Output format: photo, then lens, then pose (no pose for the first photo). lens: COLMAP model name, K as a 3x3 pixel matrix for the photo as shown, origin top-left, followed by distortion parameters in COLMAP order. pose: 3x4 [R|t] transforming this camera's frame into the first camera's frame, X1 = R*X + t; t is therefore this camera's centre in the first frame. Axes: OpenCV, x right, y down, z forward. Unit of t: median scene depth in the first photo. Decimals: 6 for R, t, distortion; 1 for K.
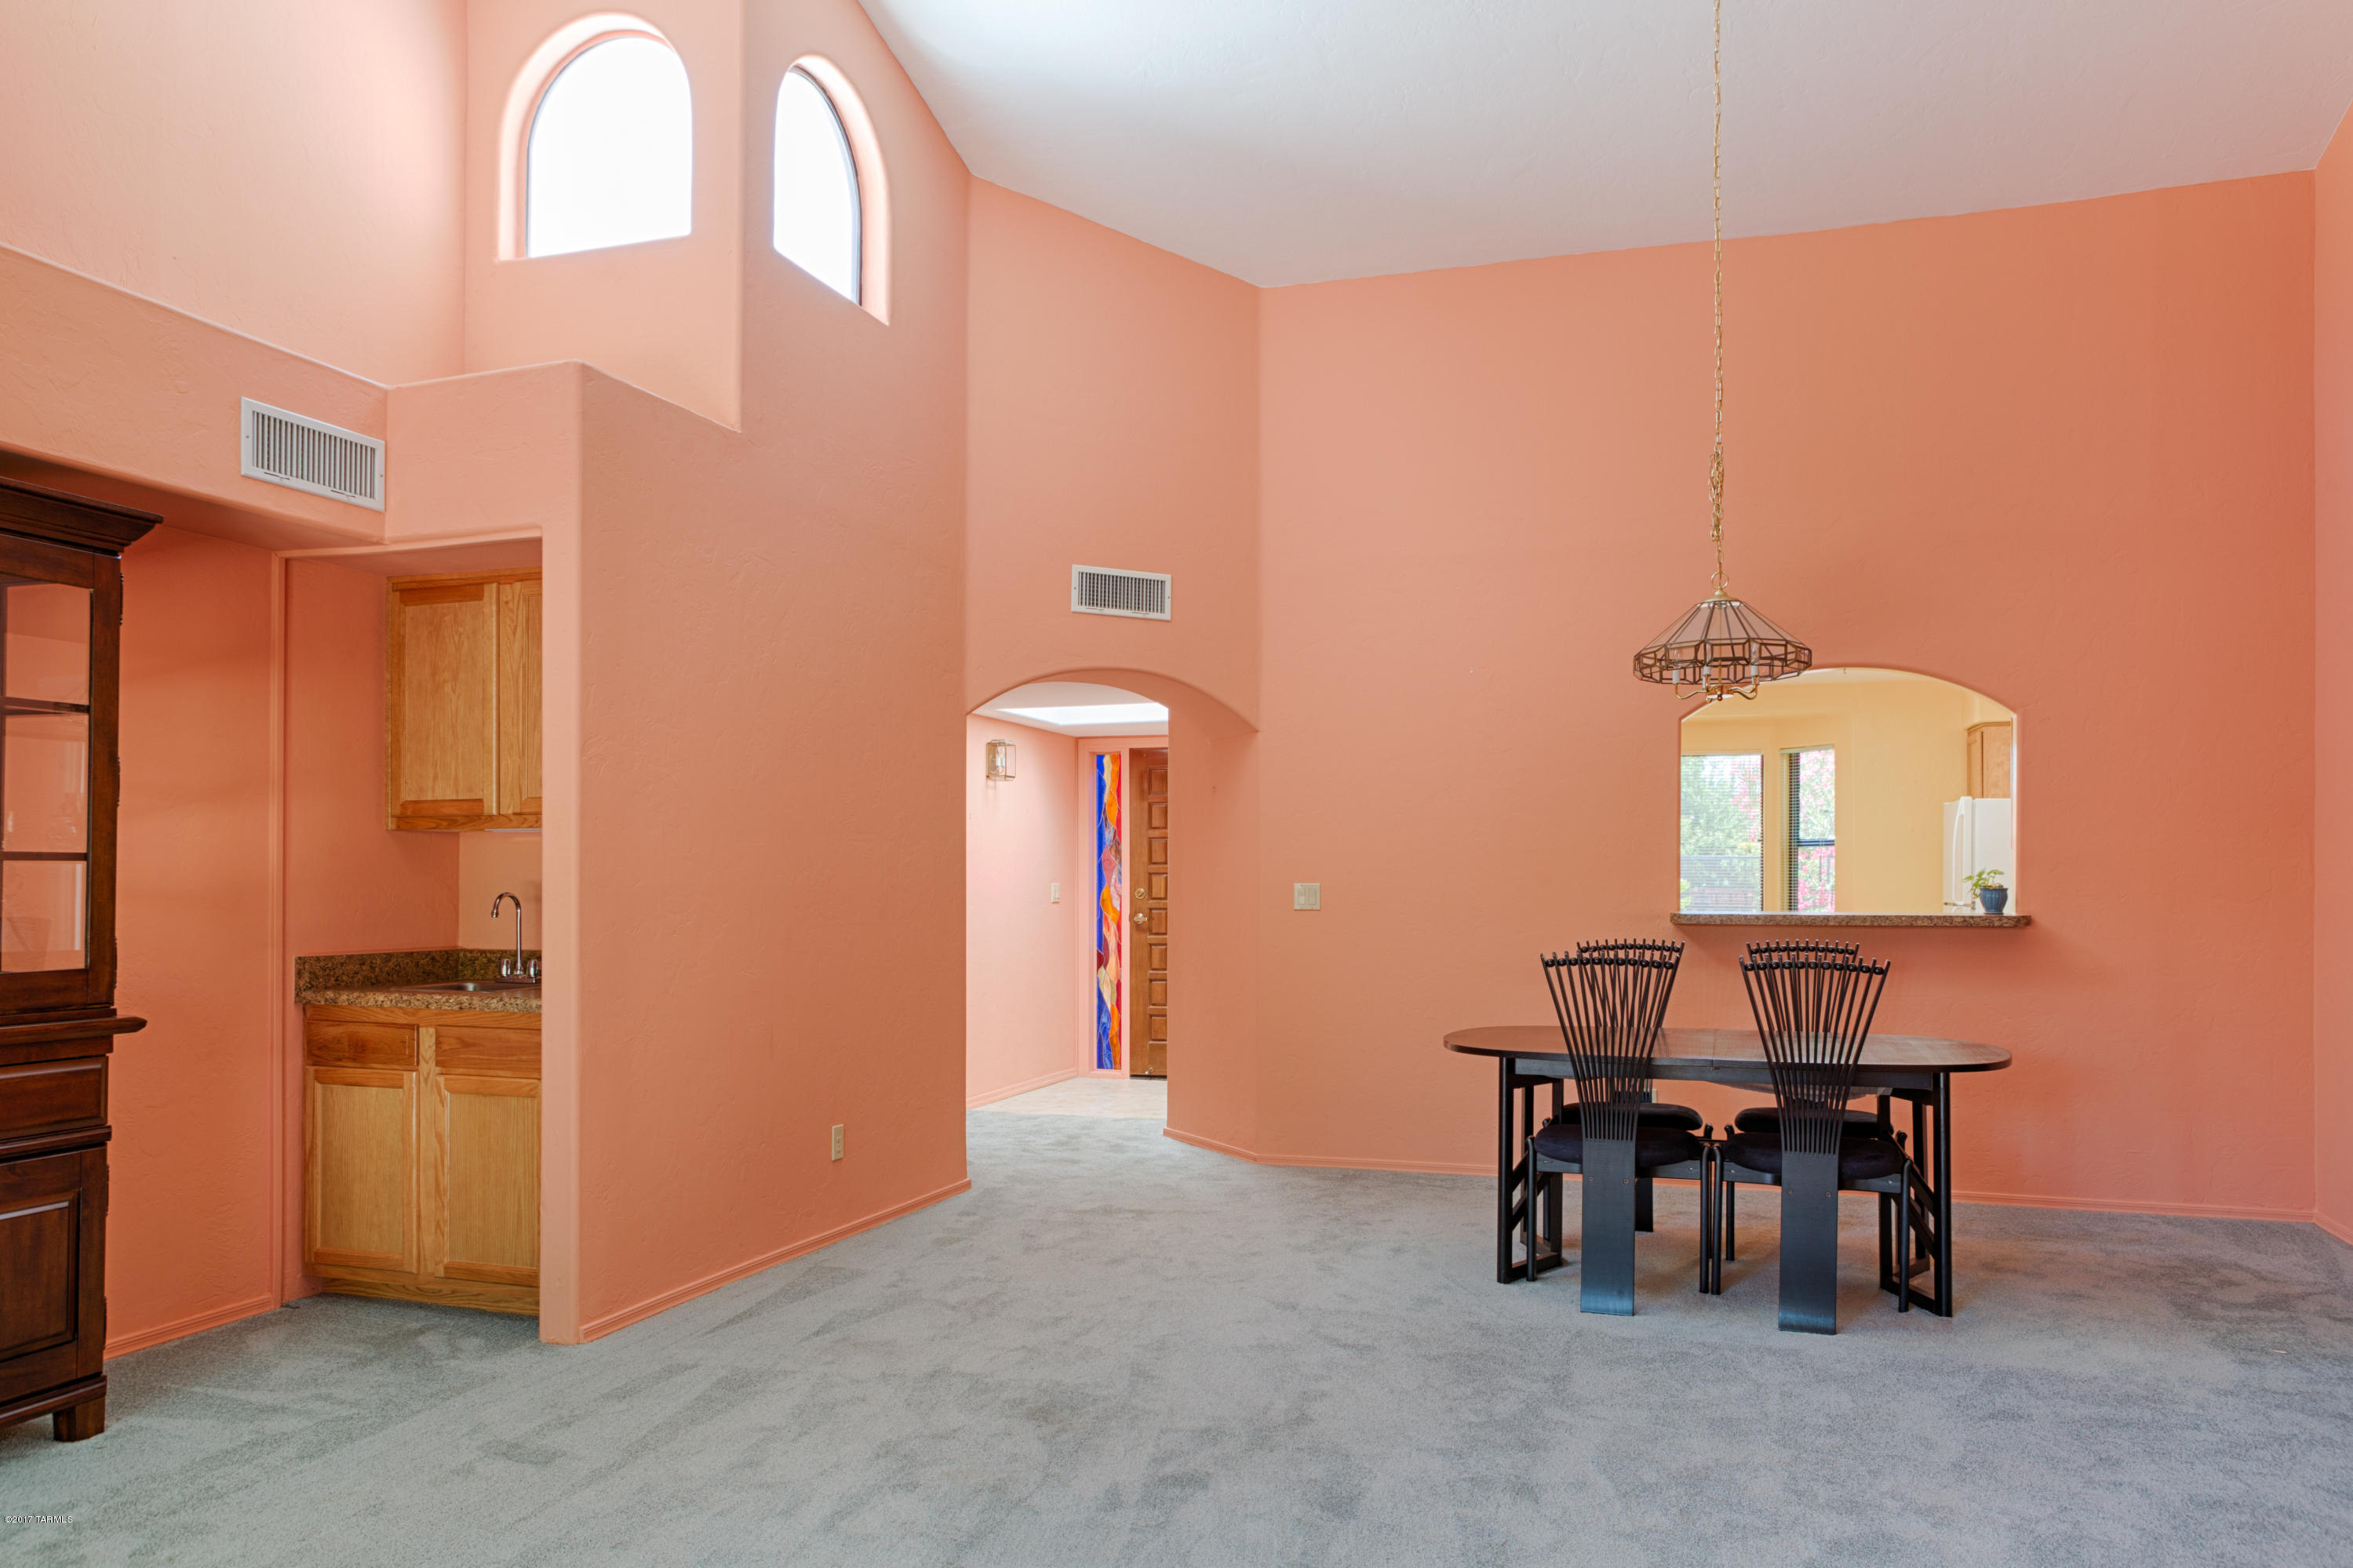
lens RADIAL K [[1618.1, 0, 1174.3], [0, 1618.1, 802.7], [0, 0, 1]] dist [-0.073785, 0.086809]
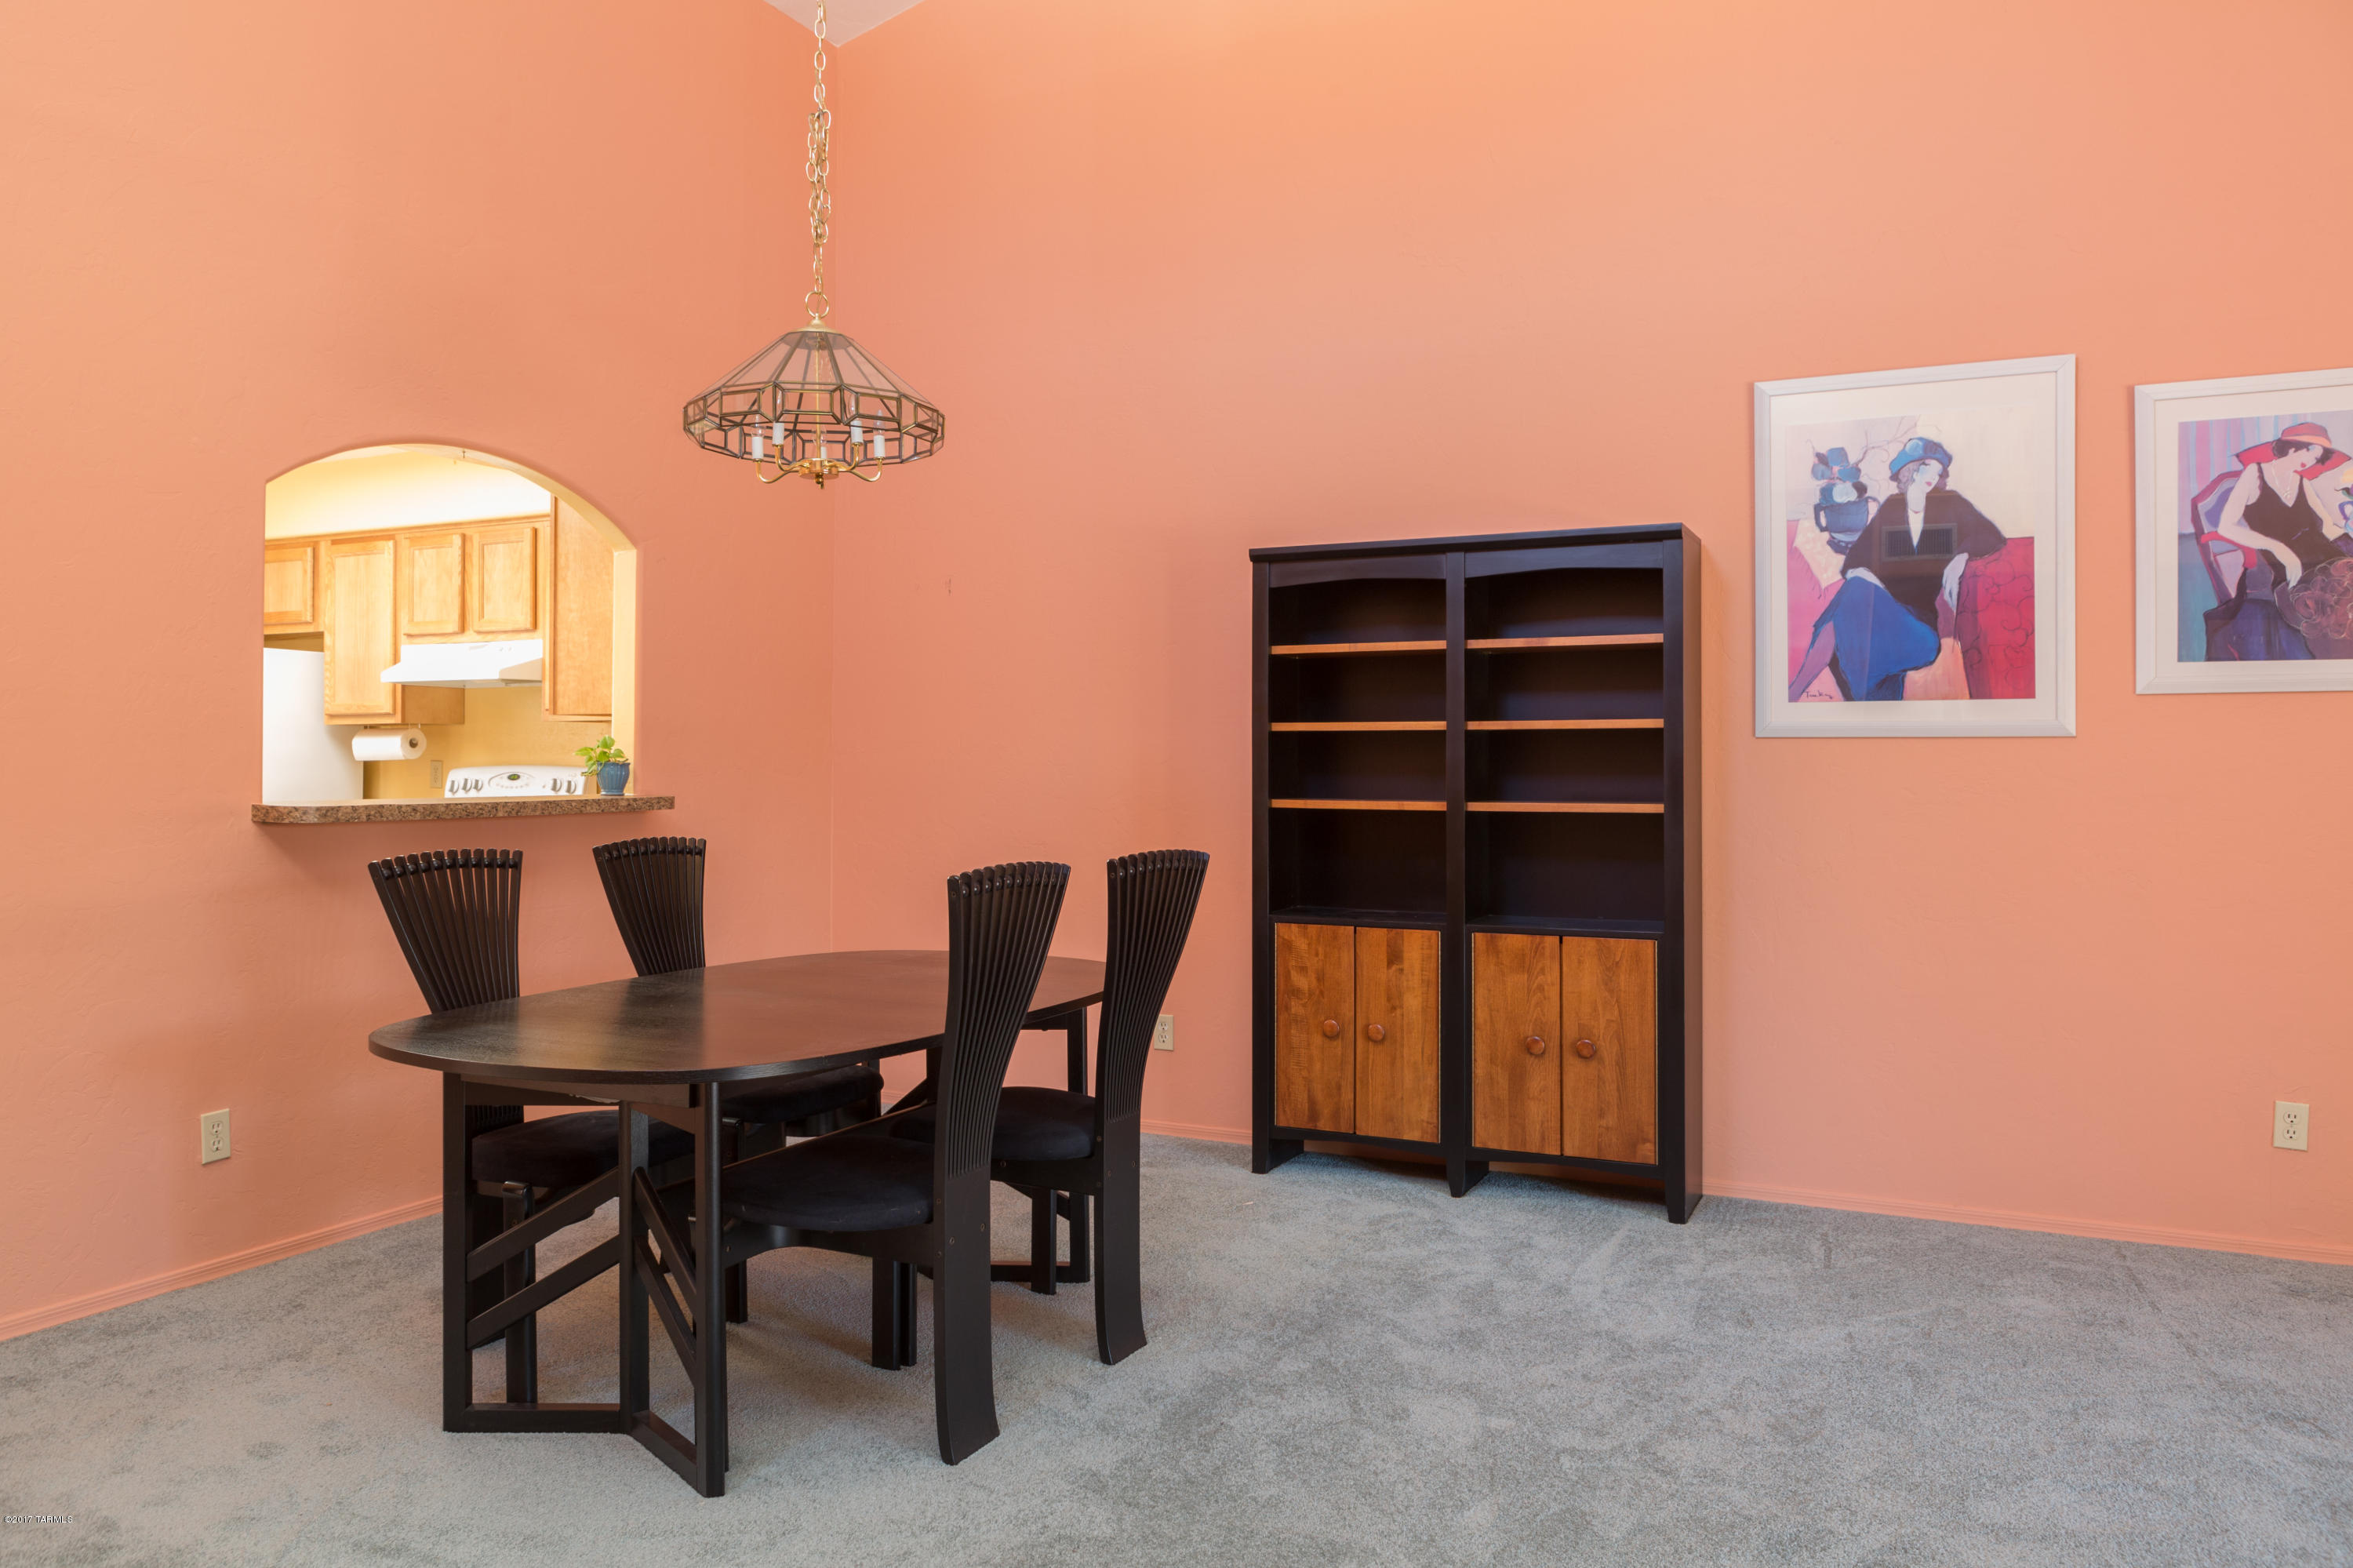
lens RADIAL K [[1600.5, 0, 1176.5], [0, 1600.5, 784.0], [0, 0, 1]] dist [-0.022231, 0.001680]
pose [[0.115065, -0.006520, 0.993337, -0.298538], [-0.049555, 0.998696, 0.012295, 0.050923], [-0.992121, -0.050639, 0.114592, 0.805610]]
